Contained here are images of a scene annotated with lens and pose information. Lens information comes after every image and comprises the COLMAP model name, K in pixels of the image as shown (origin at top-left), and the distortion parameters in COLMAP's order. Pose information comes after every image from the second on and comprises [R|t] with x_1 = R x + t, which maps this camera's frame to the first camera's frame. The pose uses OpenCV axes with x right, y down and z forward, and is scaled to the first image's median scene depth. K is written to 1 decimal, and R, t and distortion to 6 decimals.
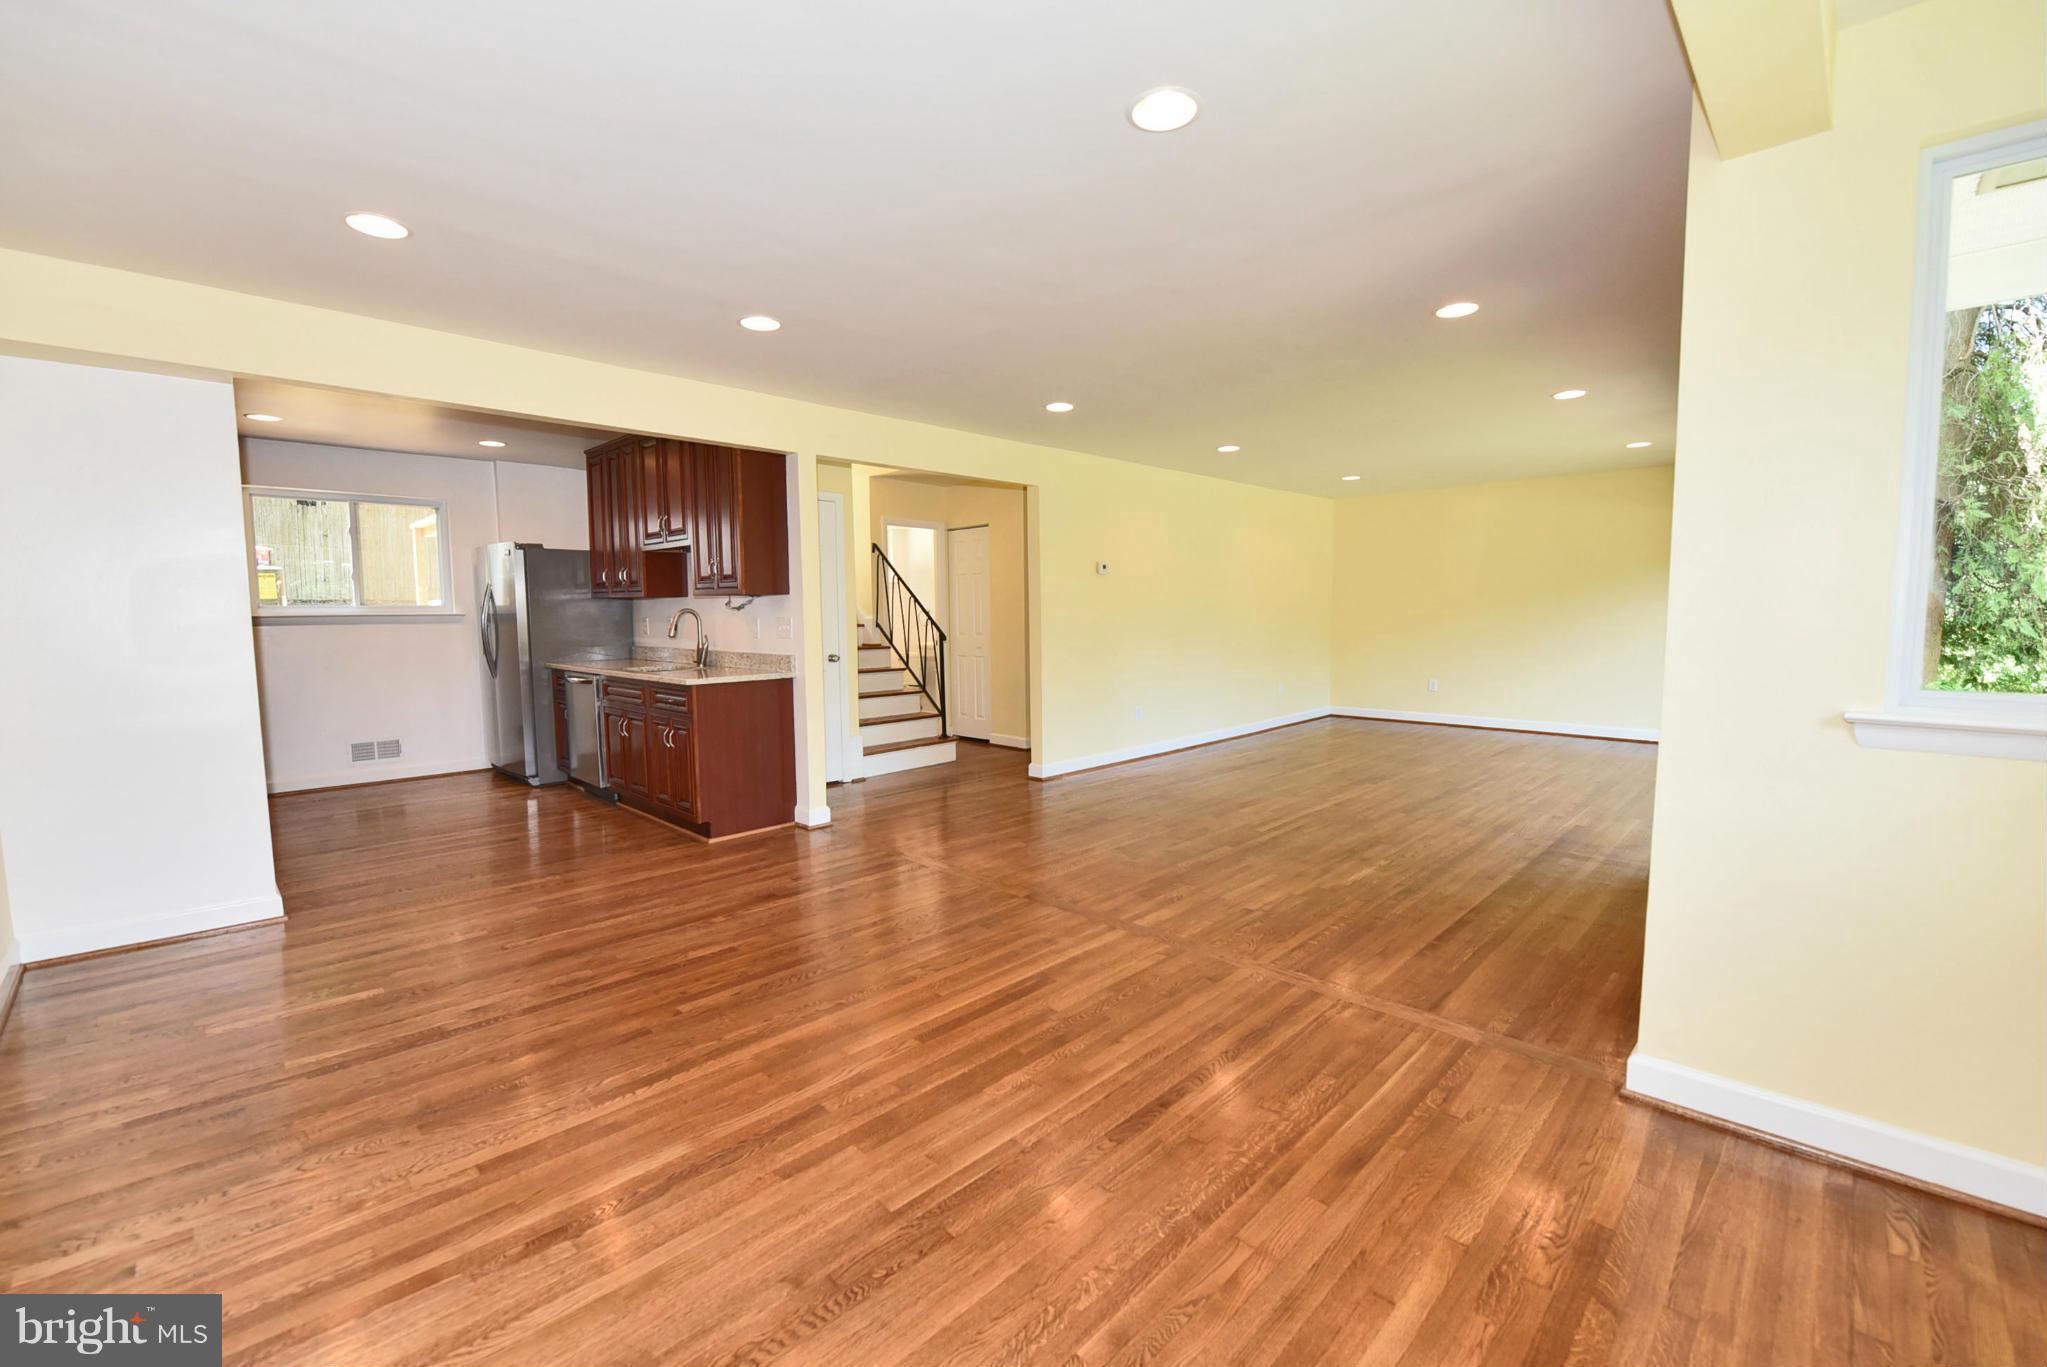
lens RADIAL K [[839.6, 0, 1031.9], [0, 839.6, 683.3], [0, 0, 1]] dist [-0.015831, -0.002082]
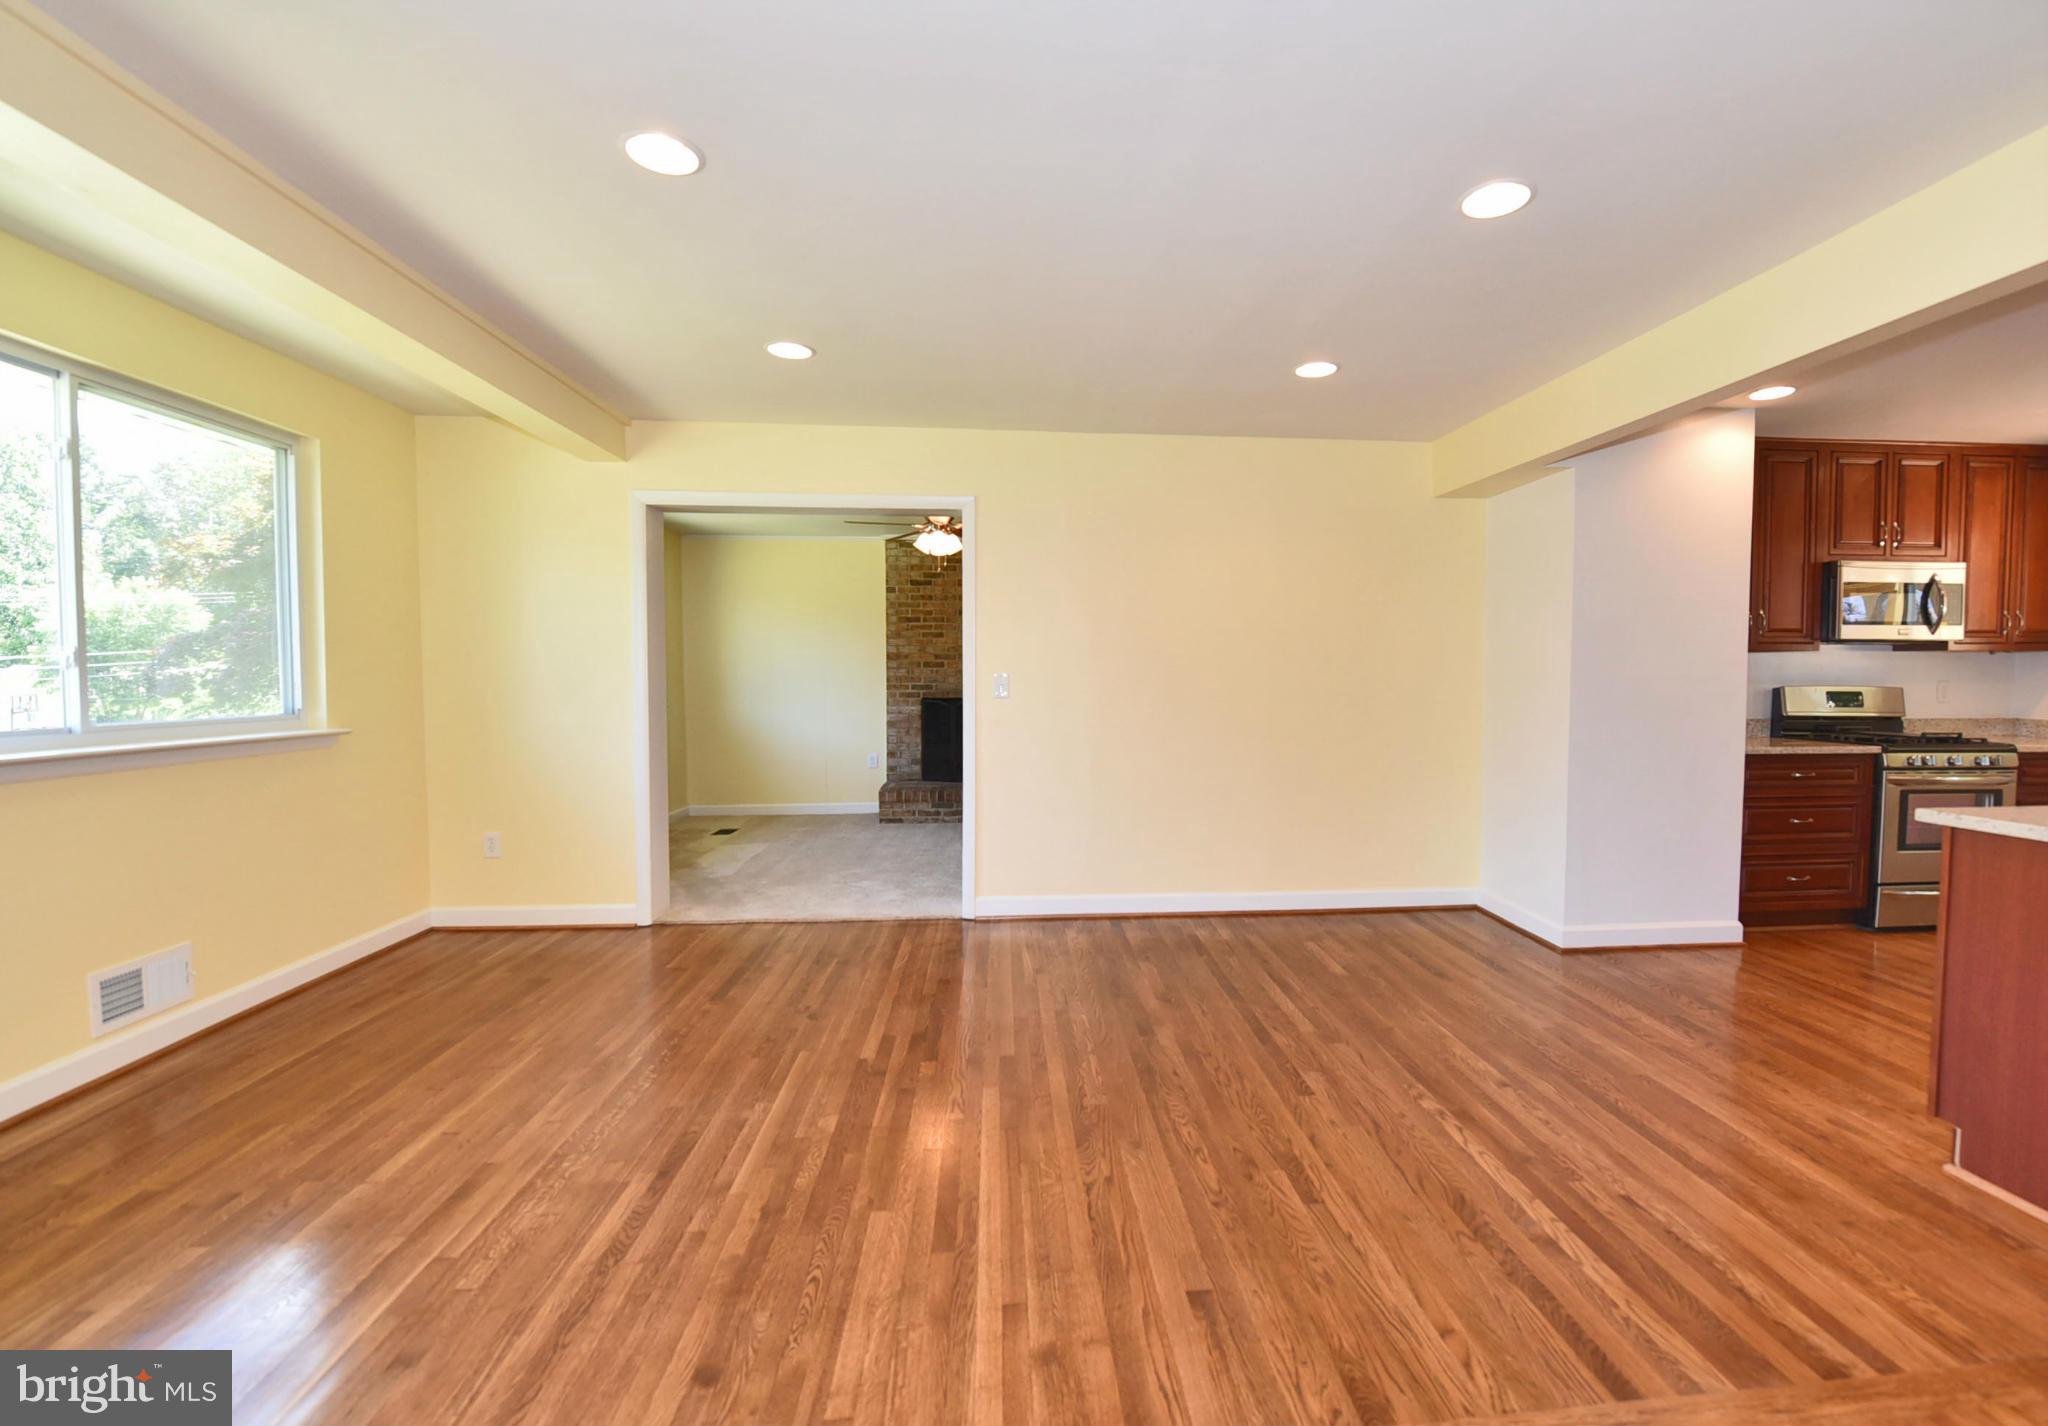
lens RADIAL K [[887.0, 0, 1071.3], [0, 887.0, 713.1], [0, 0, 1]] dist [-0.026261, -0.000483]
pose [[-0.658128, 0.036954, -0.751999, 0.220641], [-0.060545, 0.992963, 0.101782, -0.061391], [0.750468, 0.112515, -0.651259, 0.727912]]
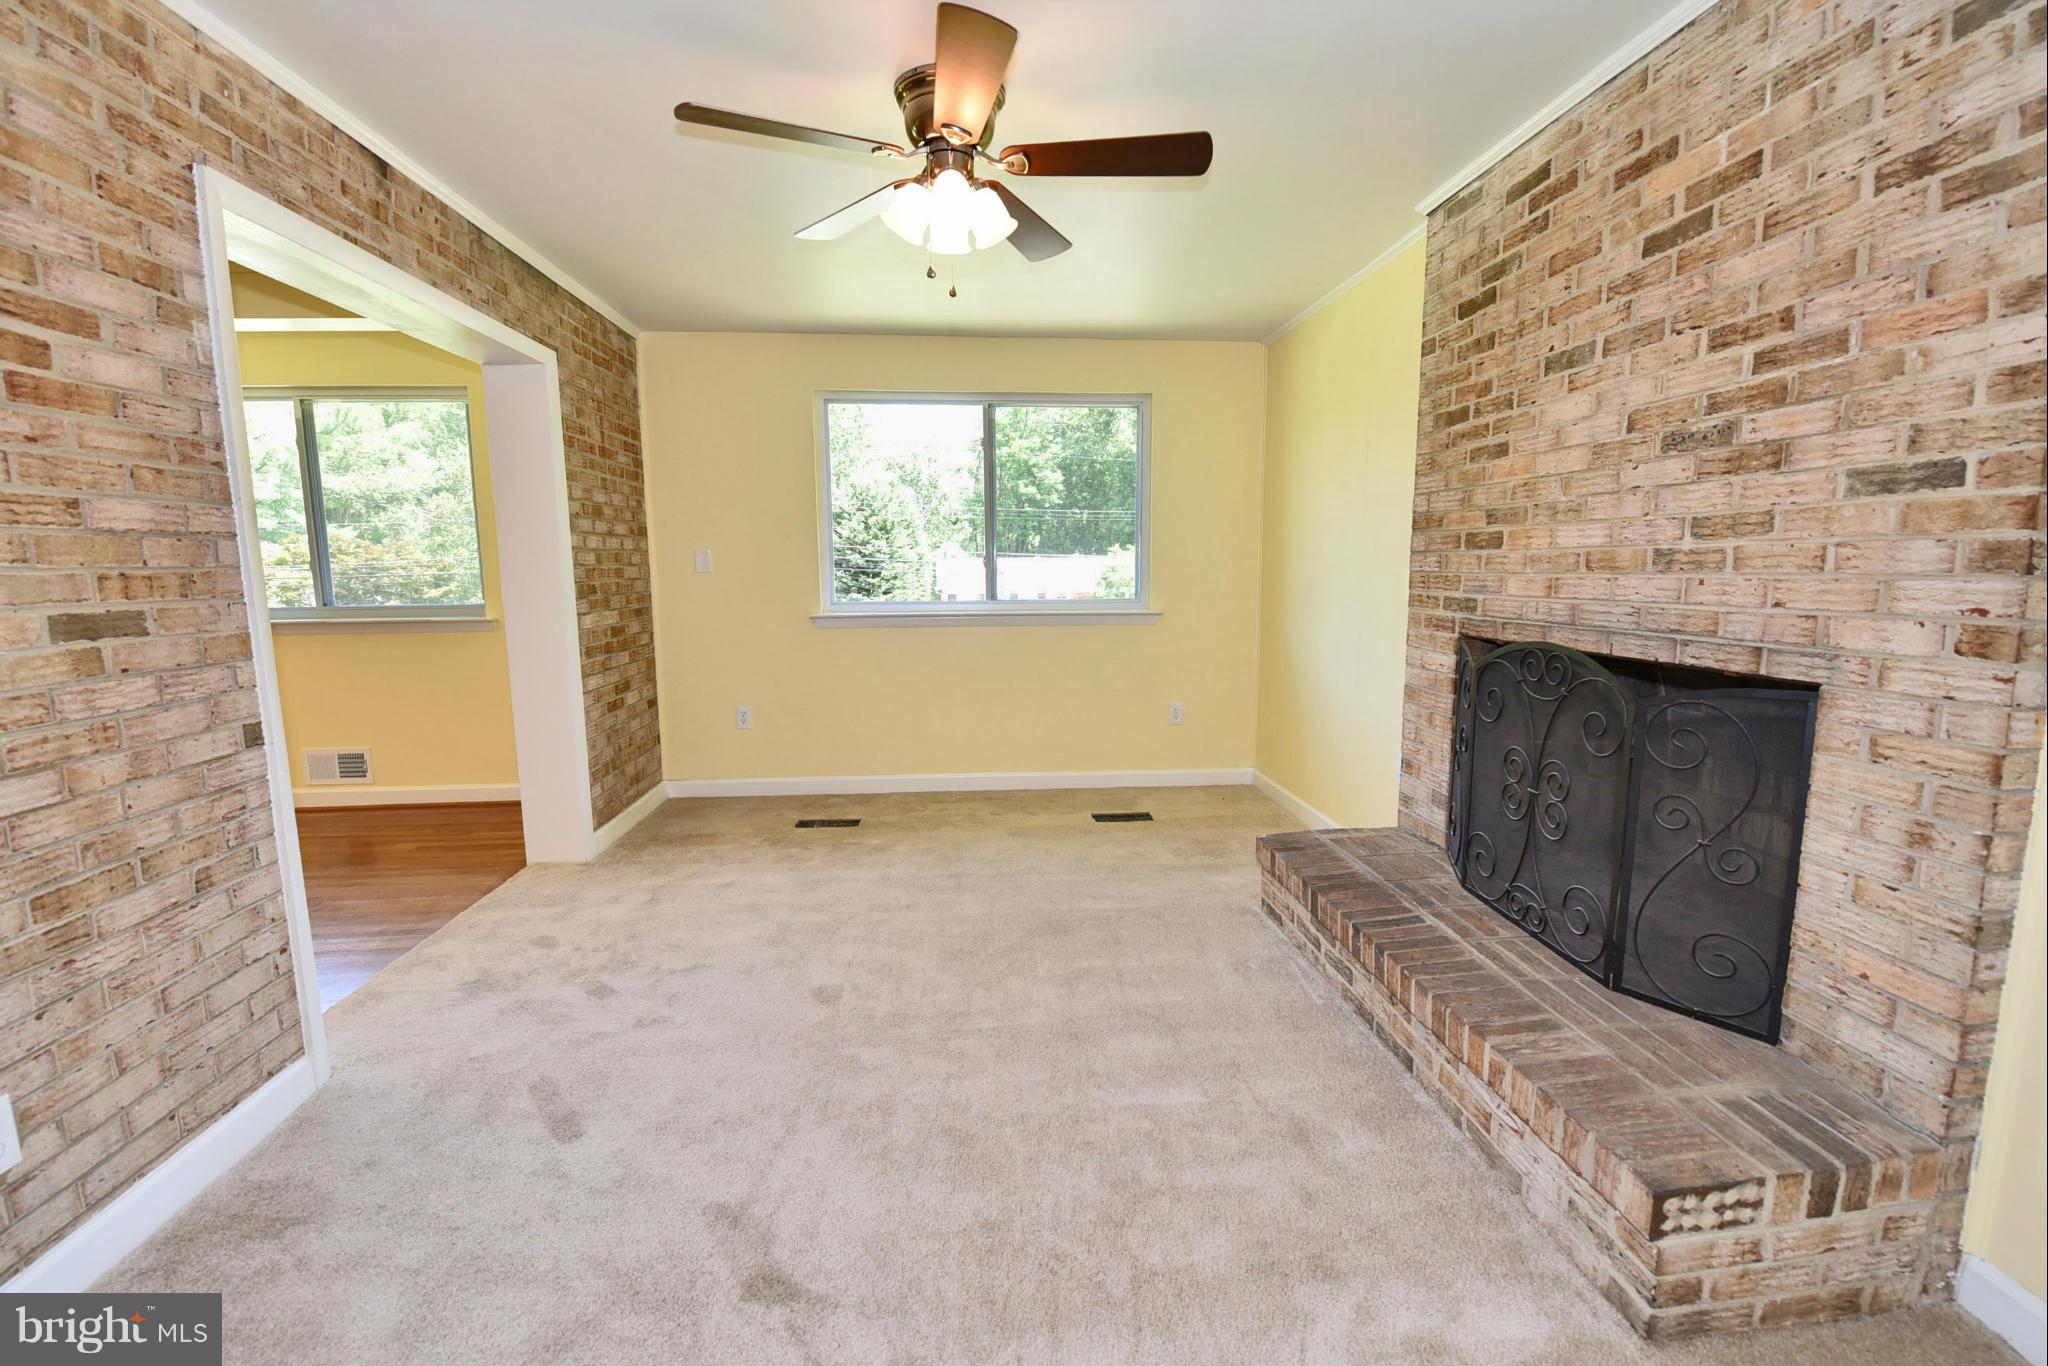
lens RADIAL K [[840.0, 0, 1025.8], [0, 840.0, 676.9], [0, 0, 1]] dist [-0.015831, -0.002082]
pose [[-0.757312, -0.076625, 0.648543, -0.774216], [0.066565, 0.978863, 0.193381, -0.014885], [-0.649652, 0.189620, -0.736204, 0.171675]]
